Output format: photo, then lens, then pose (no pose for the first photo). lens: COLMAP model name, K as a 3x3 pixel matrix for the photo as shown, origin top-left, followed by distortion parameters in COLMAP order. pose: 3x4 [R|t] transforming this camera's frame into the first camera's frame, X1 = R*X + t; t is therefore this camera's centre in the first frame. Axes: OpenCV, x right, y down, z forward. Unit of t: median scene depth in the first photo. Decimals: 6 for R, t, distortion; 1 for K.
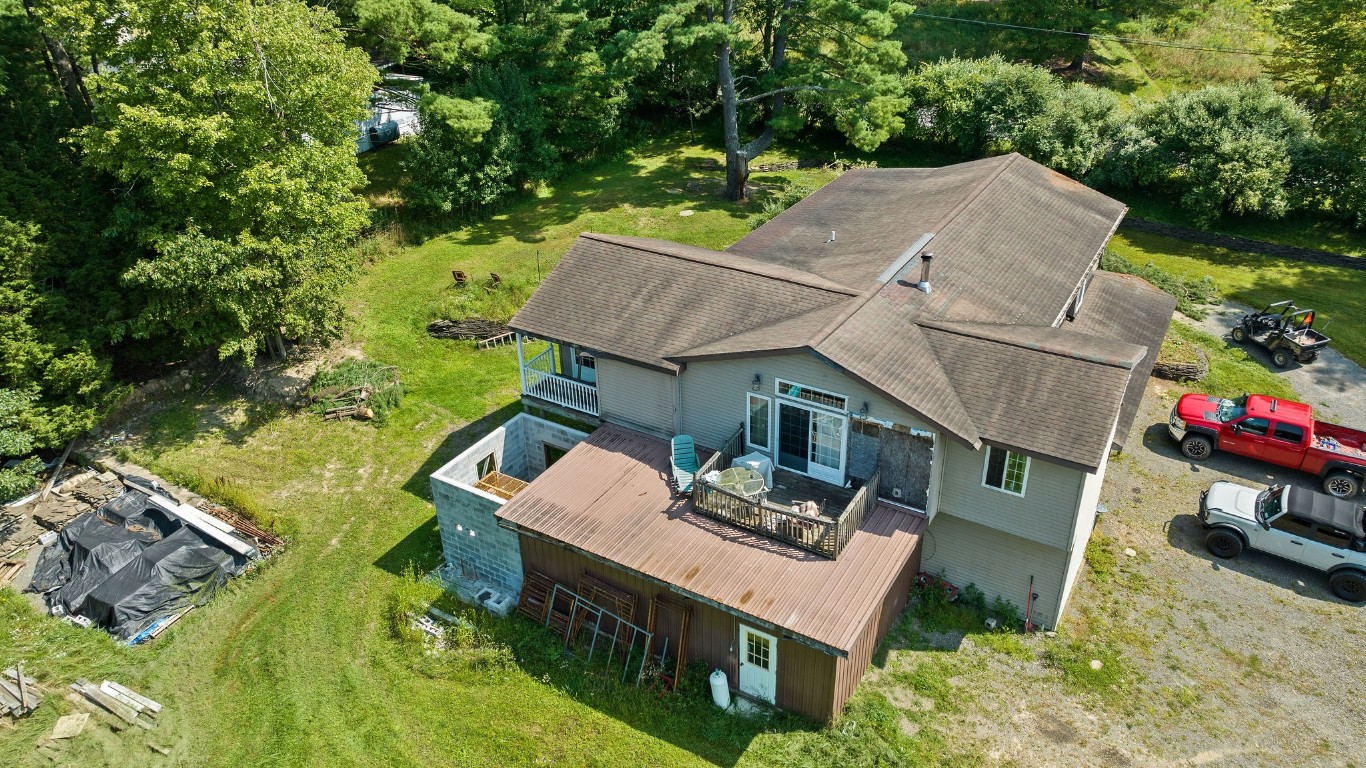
lens RADIAL K [[966.3, 0, 687.9], [0, 966.3, 380.5], [0, 0, 1]] dist [-0.024094, 0.007329]
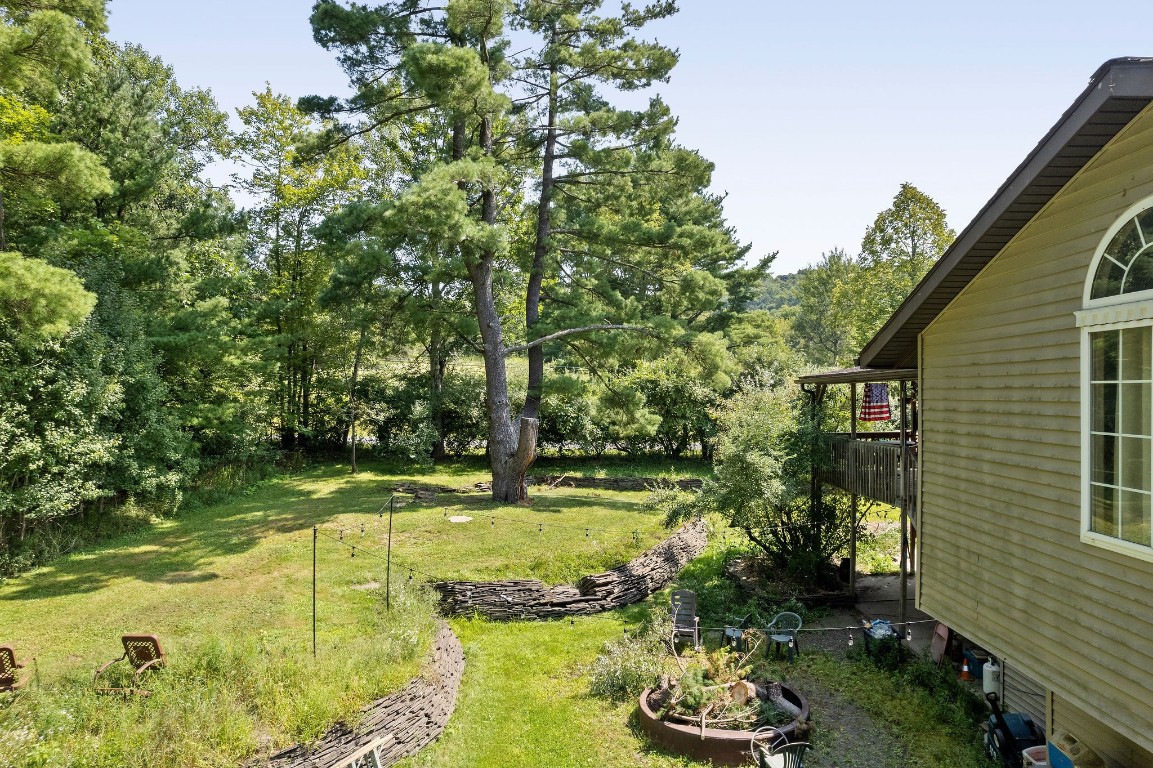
lens RADIAL K [[752.3, 0, 575.6], [0, 752.3, 413.0], [0, 0, 1]] dist [-0.074828, 0.080897]
pose [[0.846830, -0.001442, 0.531862, -0.219776], [0.252277, 0.881435, -0.399285, -0.044616], [-0.468226, 0.472303, 0.746789, 0.758892]]
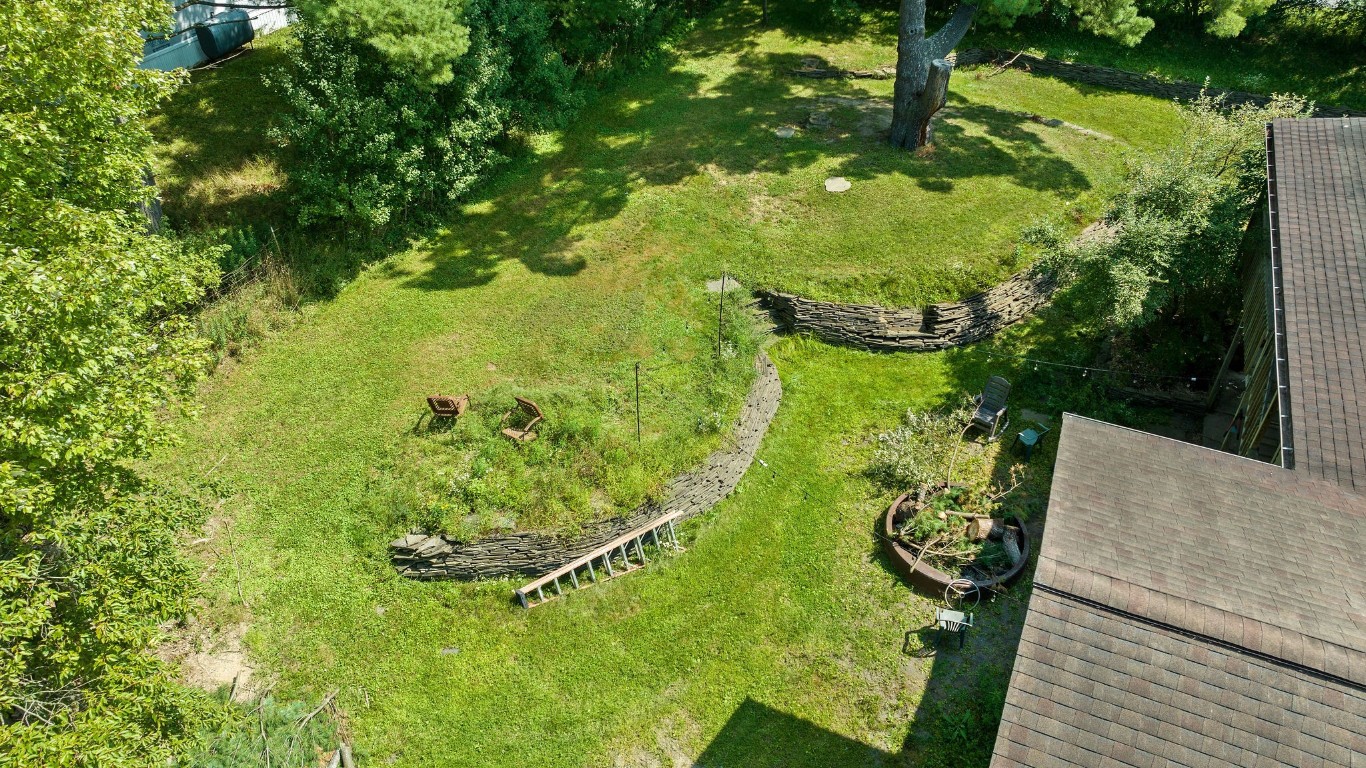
lens RADIAL K [[959.0, 0, 688.2], [0, 959.0, 376.7], [0, 0, 1]] dist [-0.047803, 0.055498]
pose [[0.991738, -0.076693, 0.102826, -0.179628], [0.058681, 0.984043, 0.167976, -0.201495], [-0.114068, -0.160554, 0.980414, 0.590887]]
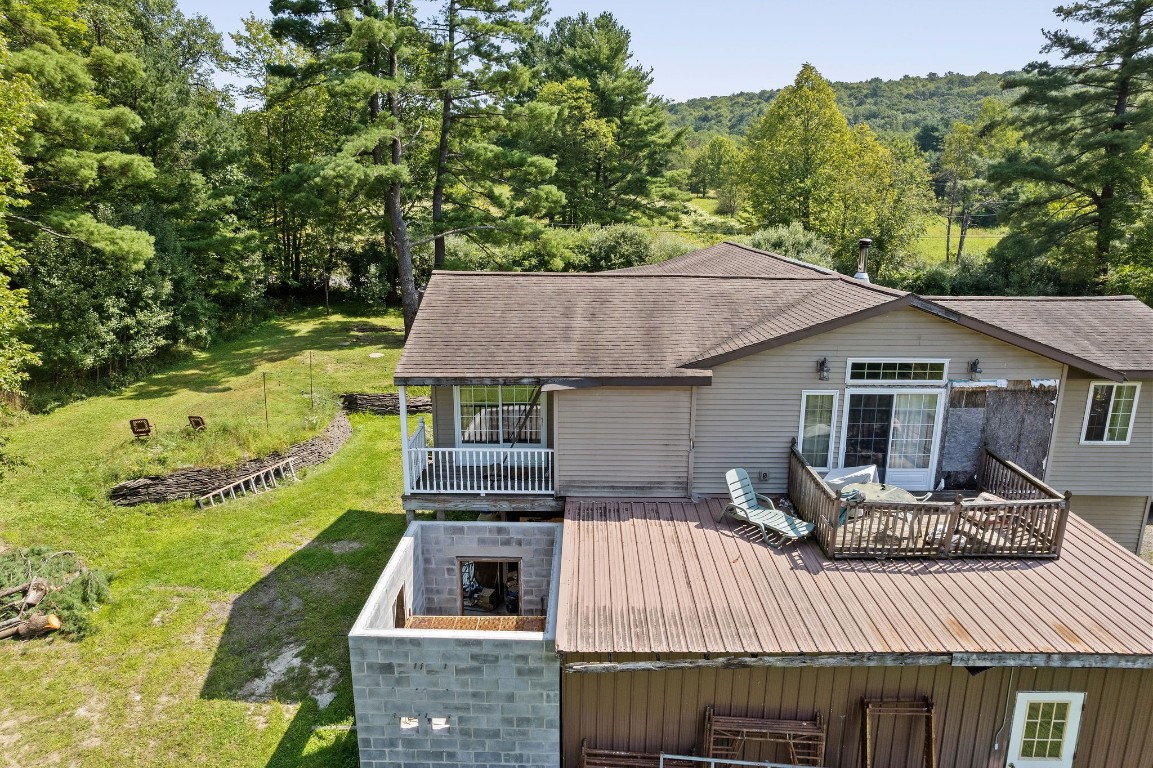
lens RADIAL K [[741.4, 0, 581.5], [0, 741.4, 376.8], [0, 0, 1]] dist [-0.075576, 0.062453]
pose [[0.861118, -0.094061, 0.499629, -0.234705], [0.226530, 0.950779, -0.211432, 0.053362], [-0.455149, 0.295249, 0.840040, 0.389669]]
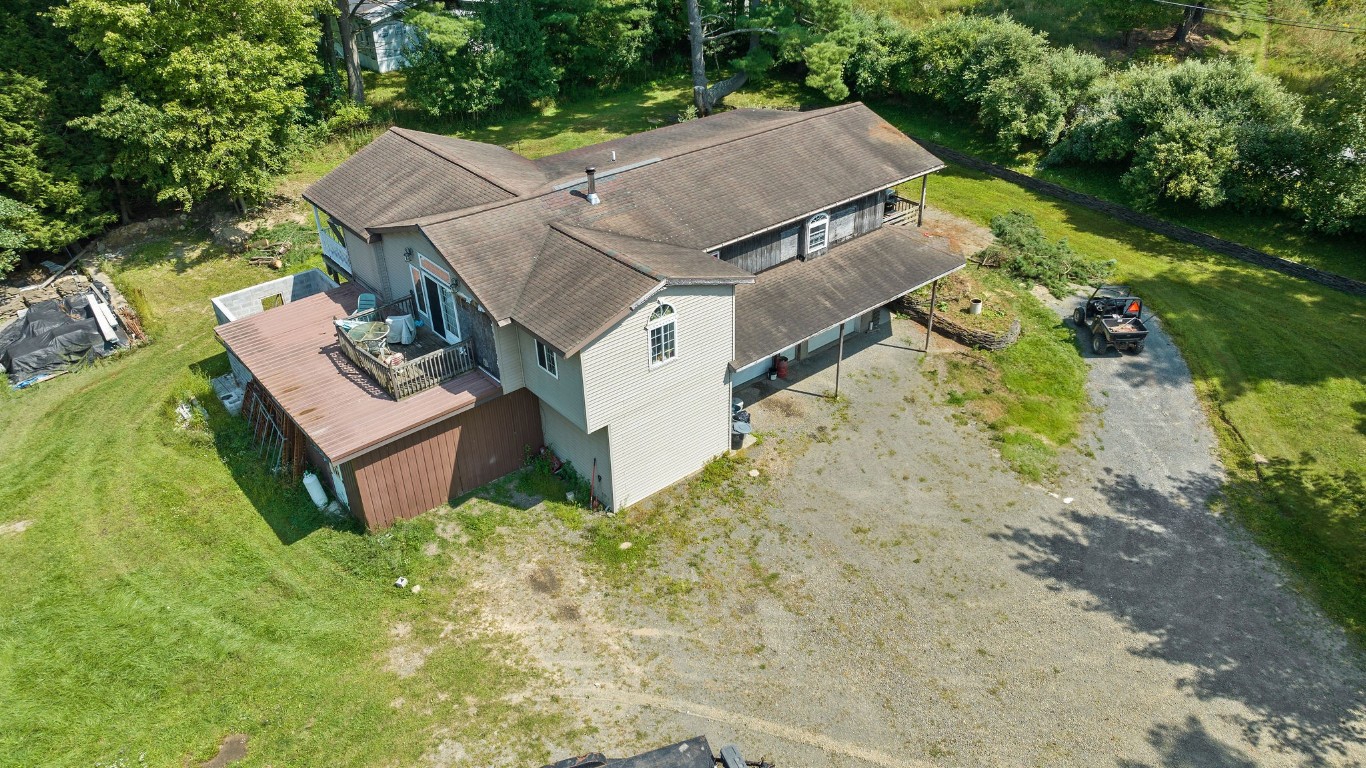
lens RADIAL K [[966.3, 0, 687.9], [0, 966.3, 380.5], [0, 0, 1]] dist [-0.024094, 0.007329]
pose [[0.946153, 0.172246, -0.274091, 0.478643], [-0.159320, 0.984818, 0.068918, 0.011174], [0.281801, -0.021538, 0.959231, -0.032501]]
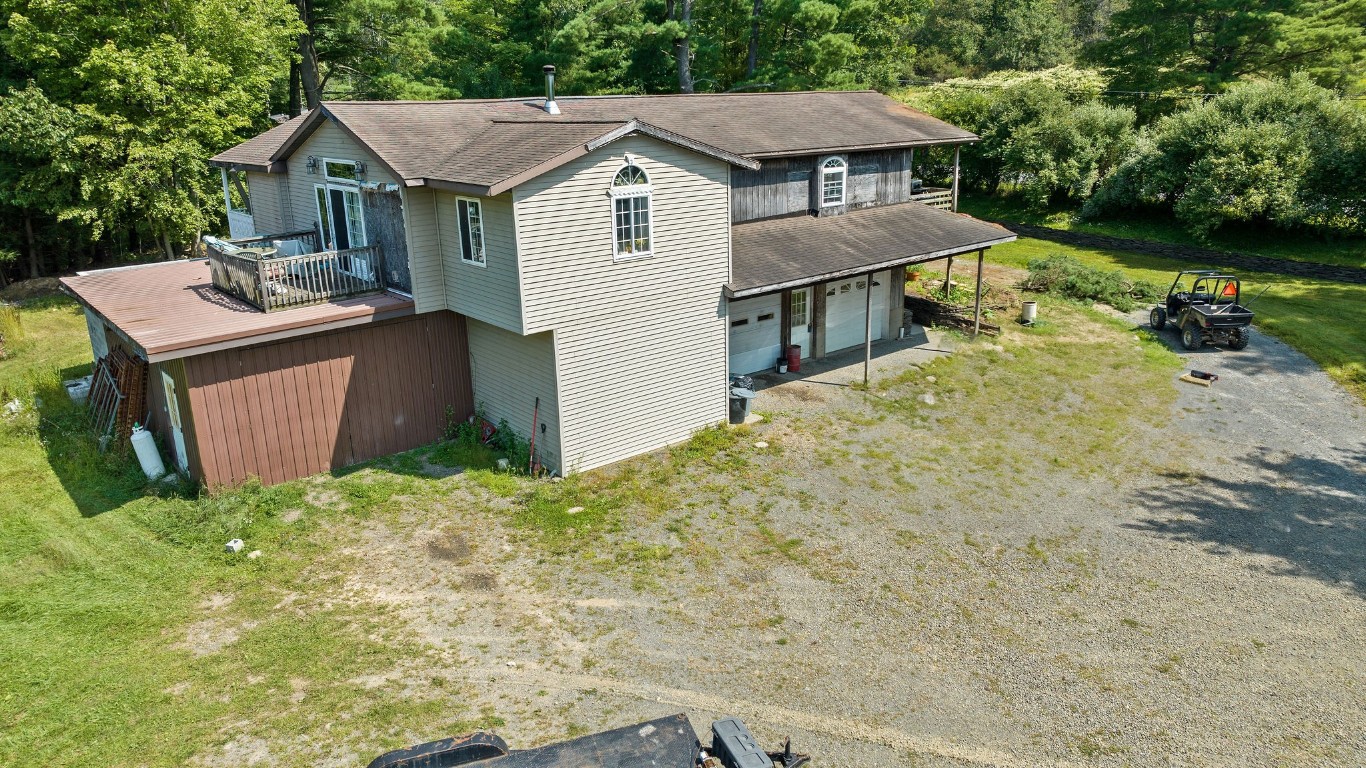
lens RADIAL K [[966.3, 0, 687.9], [0, 966.3, 380.5], [0, 0, 1]] dist [-0.024094, 0.007329]
pose [[0.946076, 0.094570, -0.309833, 0.459734], [-0.156518, 0.970837, -0.181600, 0.200054], [0.283624, 0.220302, 0.933287, 0.178022]]
